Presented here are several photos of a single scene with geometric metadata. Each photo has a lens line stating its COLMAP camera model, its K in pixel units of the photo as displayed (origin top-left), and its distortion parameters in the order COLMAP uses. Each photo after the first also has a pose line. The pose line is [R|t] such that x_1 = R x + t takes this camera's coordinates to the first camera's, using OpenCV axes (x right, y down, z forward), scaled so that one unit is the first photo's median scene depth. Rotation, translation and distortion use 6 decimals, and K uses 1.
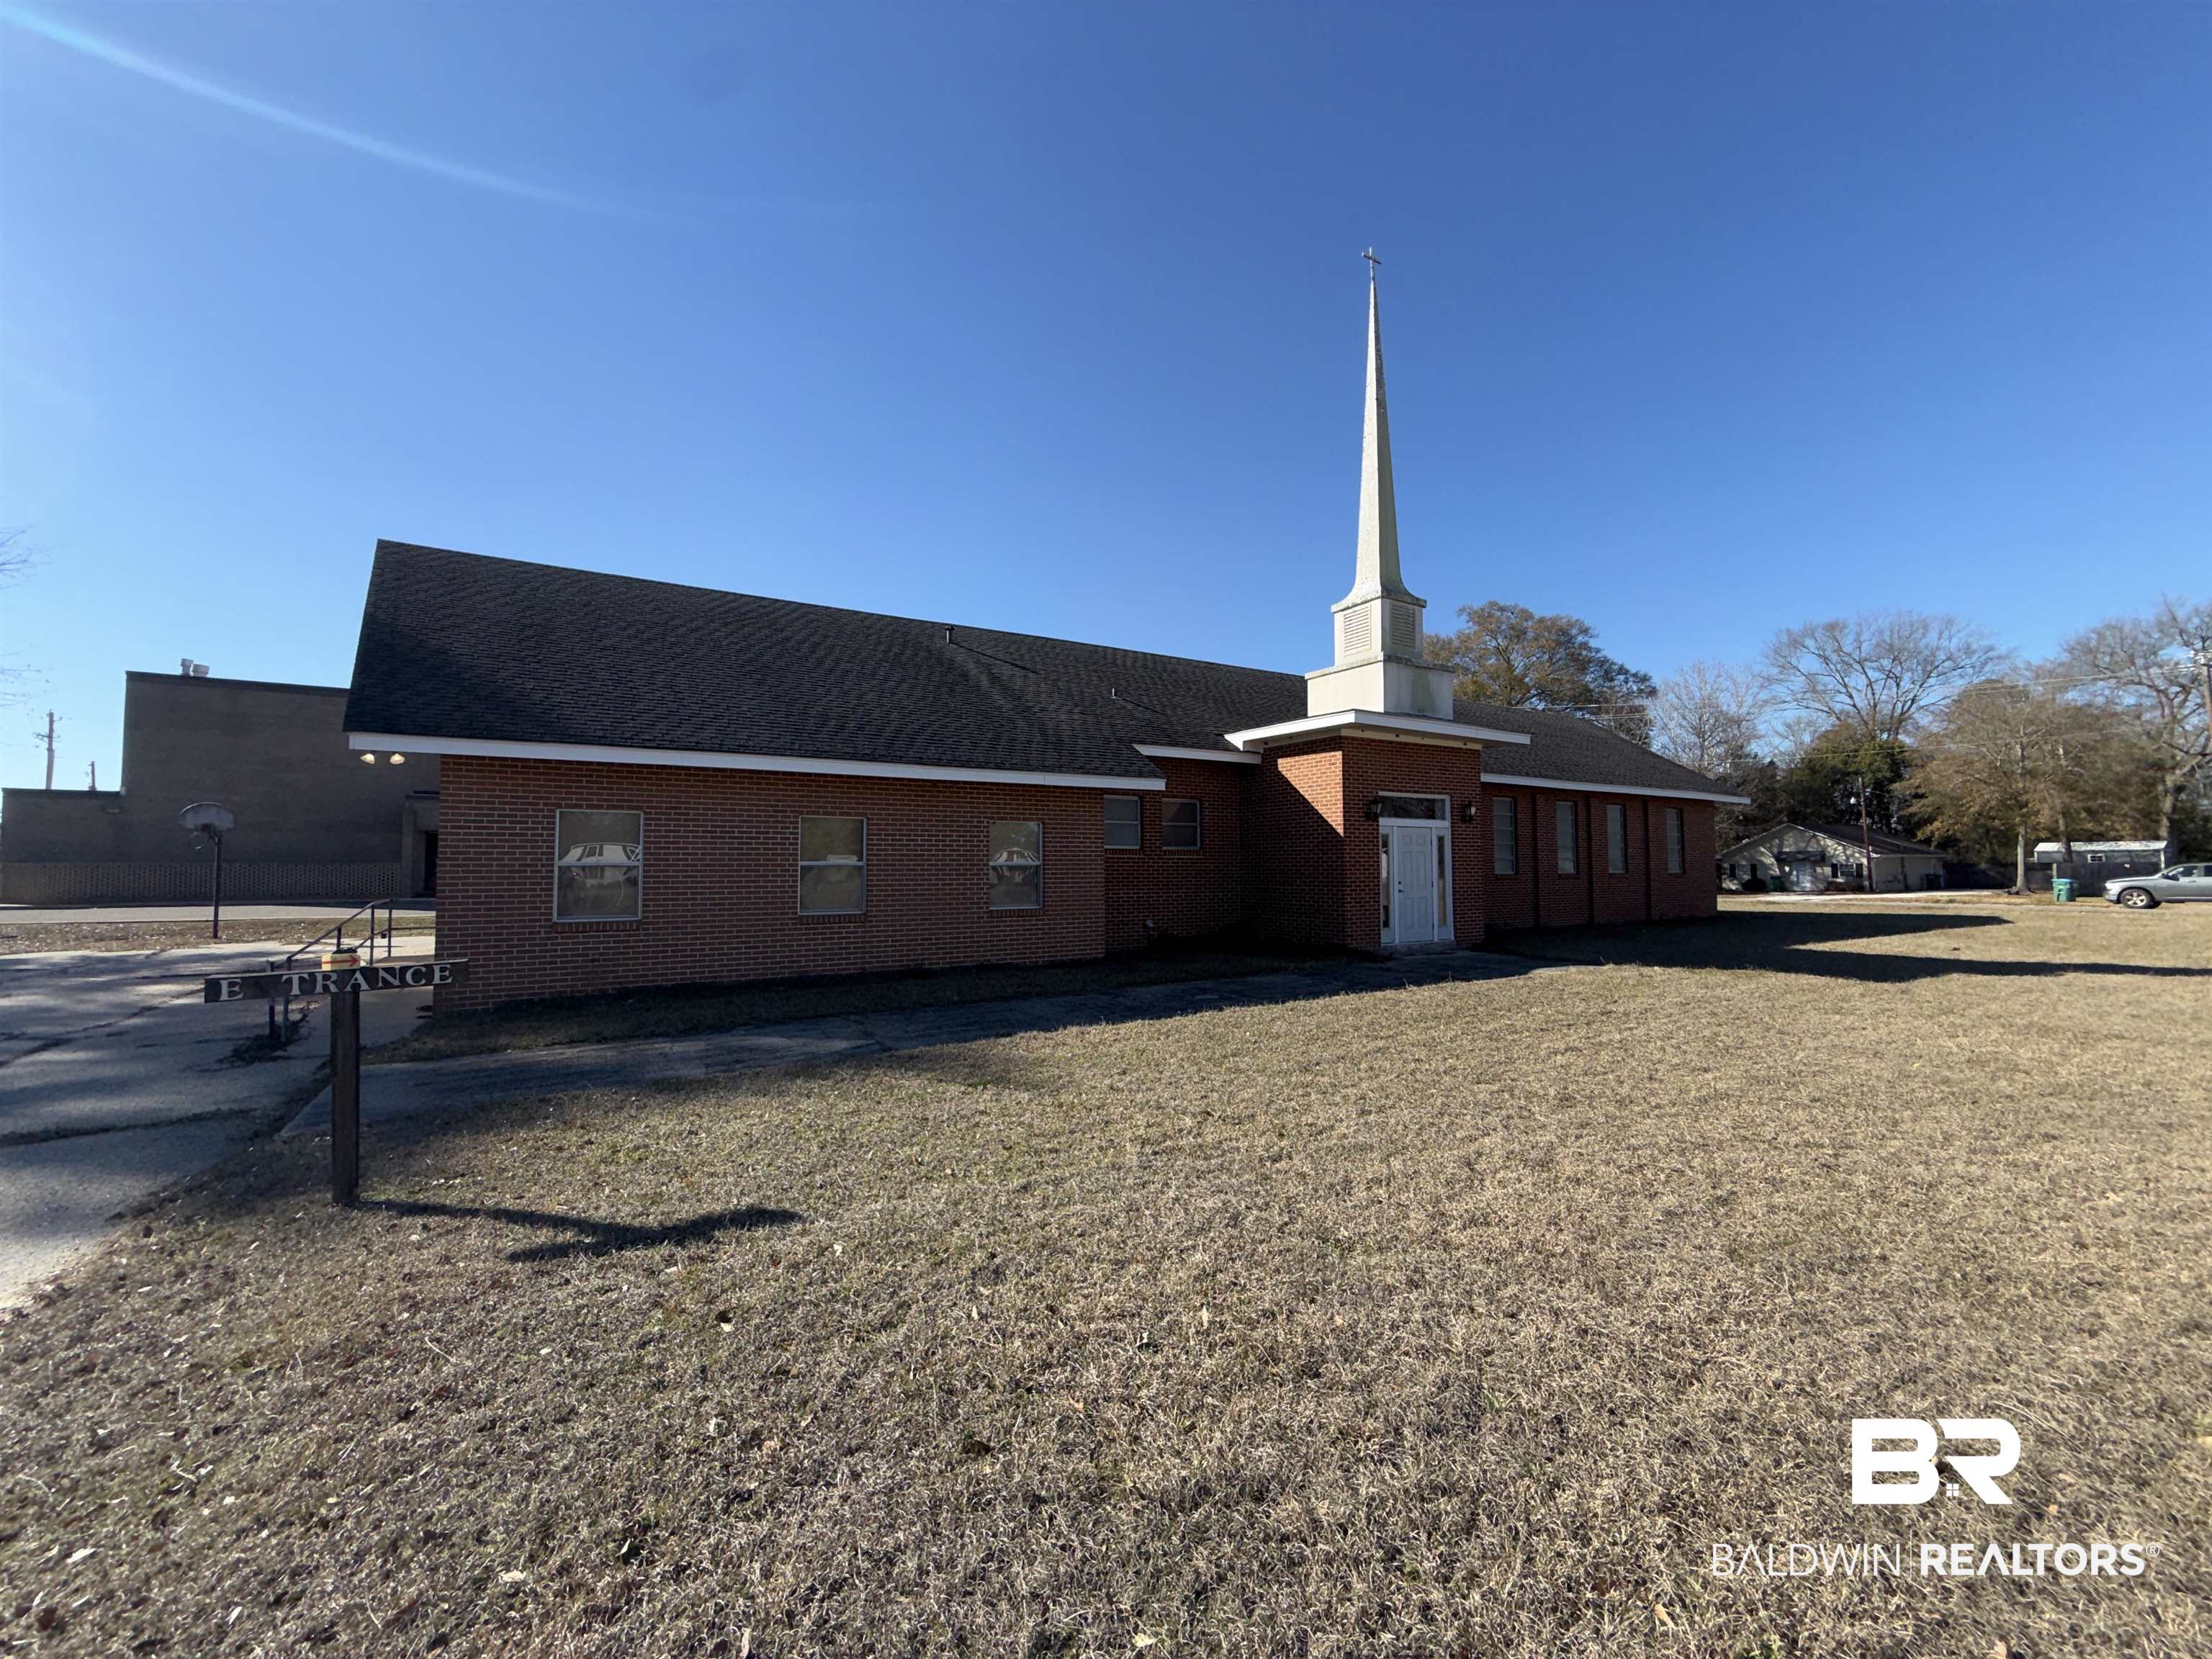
lens RADIAL K [[885.3, 0, 1101.7], [0, 885.3, 837.2], [0, 0, 1]] dist [-0.000762, 0.000228]
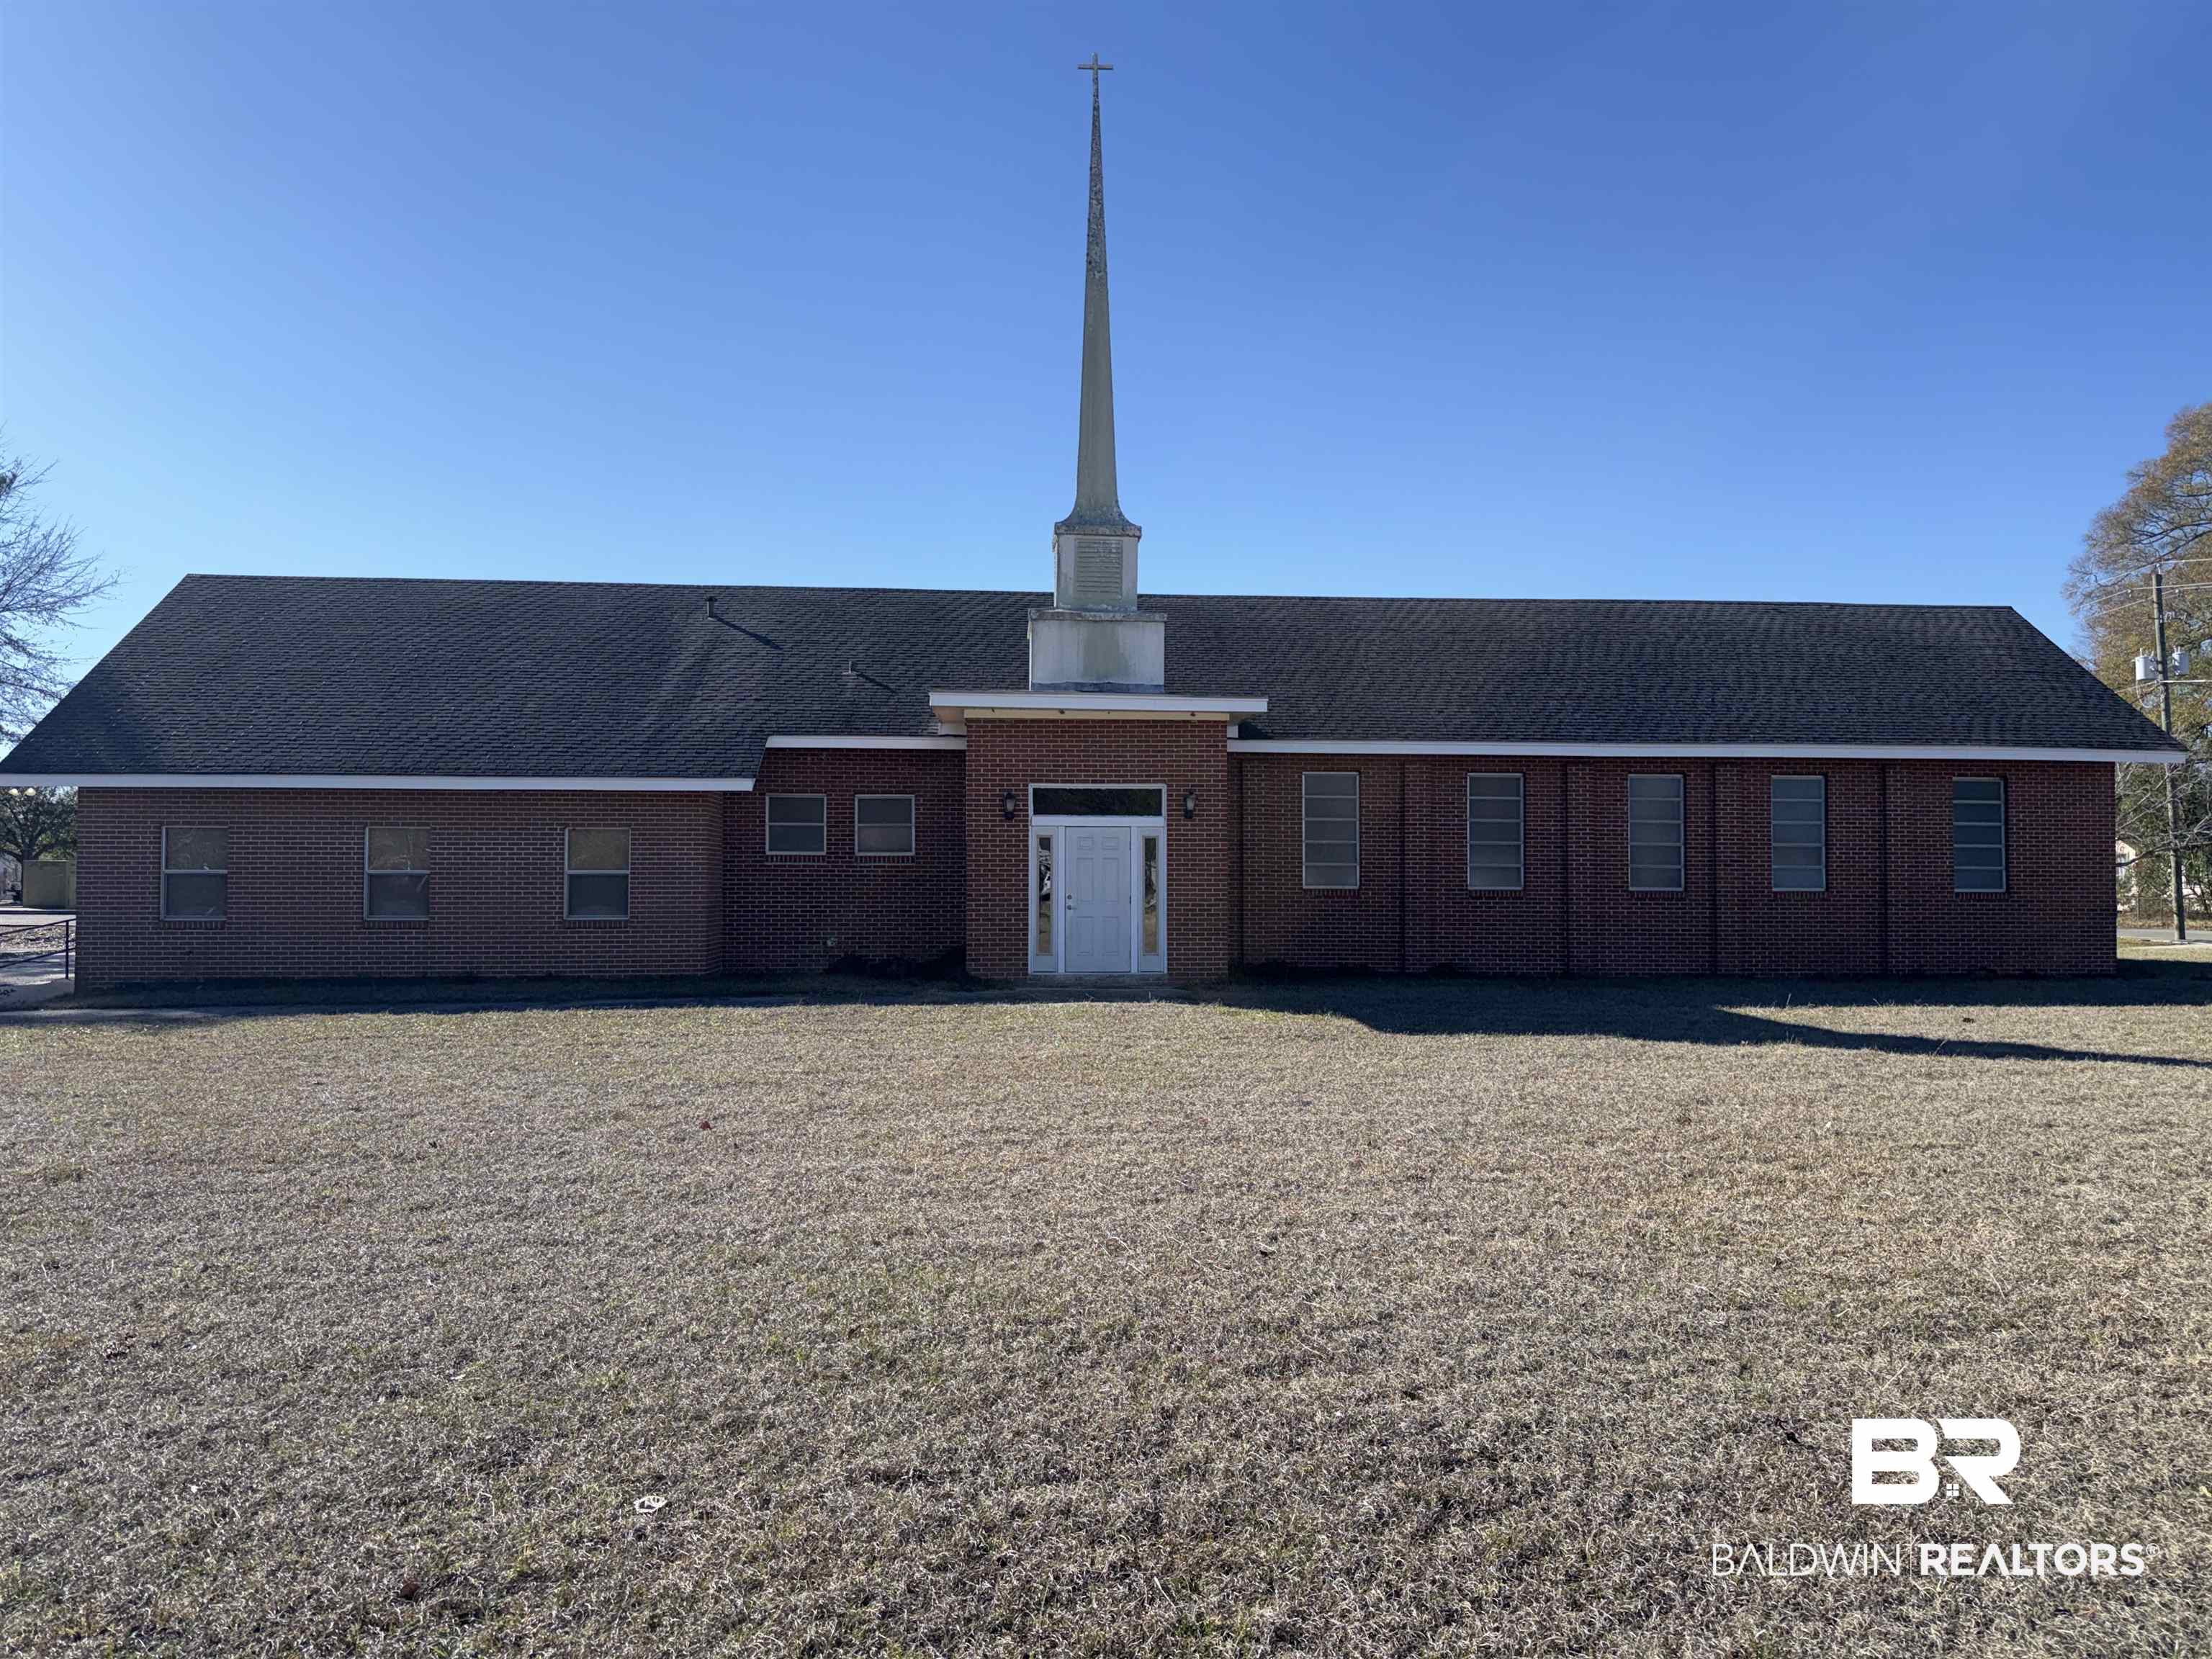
lens RADIAL K [[1534.6, 0, 1059.2], [0, 1534.6, 830.2], [0, 0, 1]] dist [0.110152, -0.144022]
pose [[0.891867, -0.007189, -0.452240, 0.672984], [0.009828, 0.999946, 0.003486, -0.009831], [0.452190, -0.007554, 0.891890, -0.162143]]
